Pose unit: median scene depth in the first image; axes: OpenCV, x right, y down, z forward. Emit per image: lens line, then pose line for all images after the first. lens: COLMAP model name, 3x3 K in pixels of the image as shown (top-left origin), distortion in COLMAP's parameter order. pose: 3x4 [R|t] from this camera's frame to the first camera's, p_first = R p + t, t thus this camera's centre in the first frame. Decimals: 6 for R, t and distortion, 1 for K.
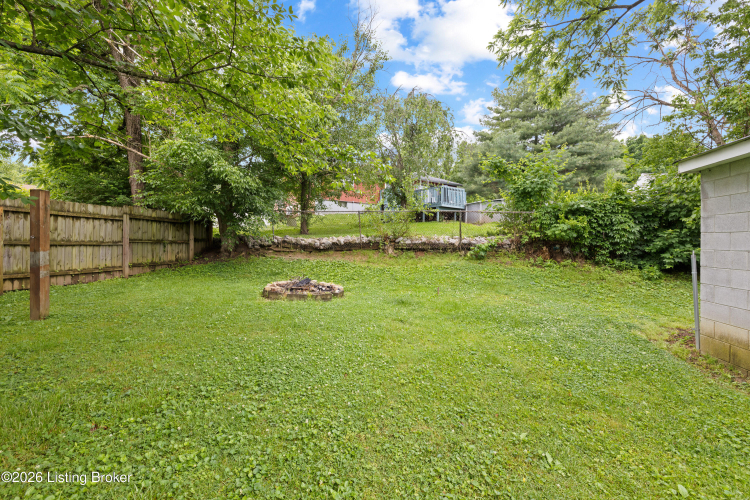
lens RADIAL K [[324.1, 0, 375.3], [0, 324.1, 239.9], [0, 0, 1]] dist [0.004017, 0.001015]
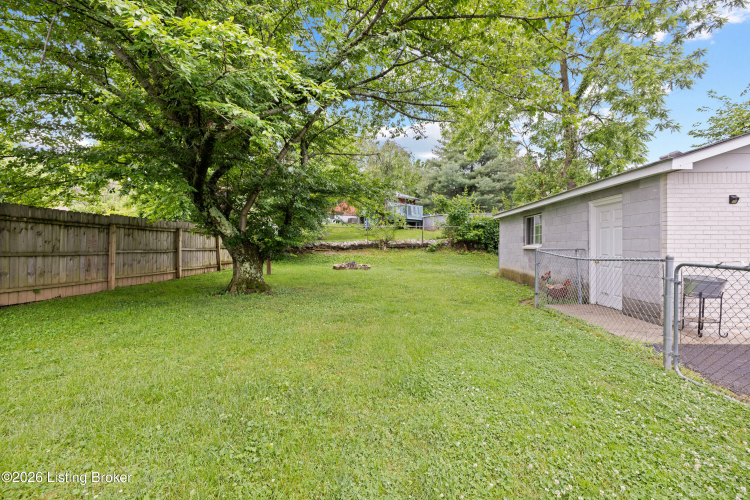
lens RADIAL K [[324.1, 0, 379.5], [0, 324.1, 246.6], [0, 0, 1]] dist [0.004017, 0.001015]
pose [[0.989145, -0.022613, 0.145193, -0.252719], [0.020546, 0.999665, 0.015722, -0.005518], [-0.145500, -0.012568, 0.989278, -0.806048]]
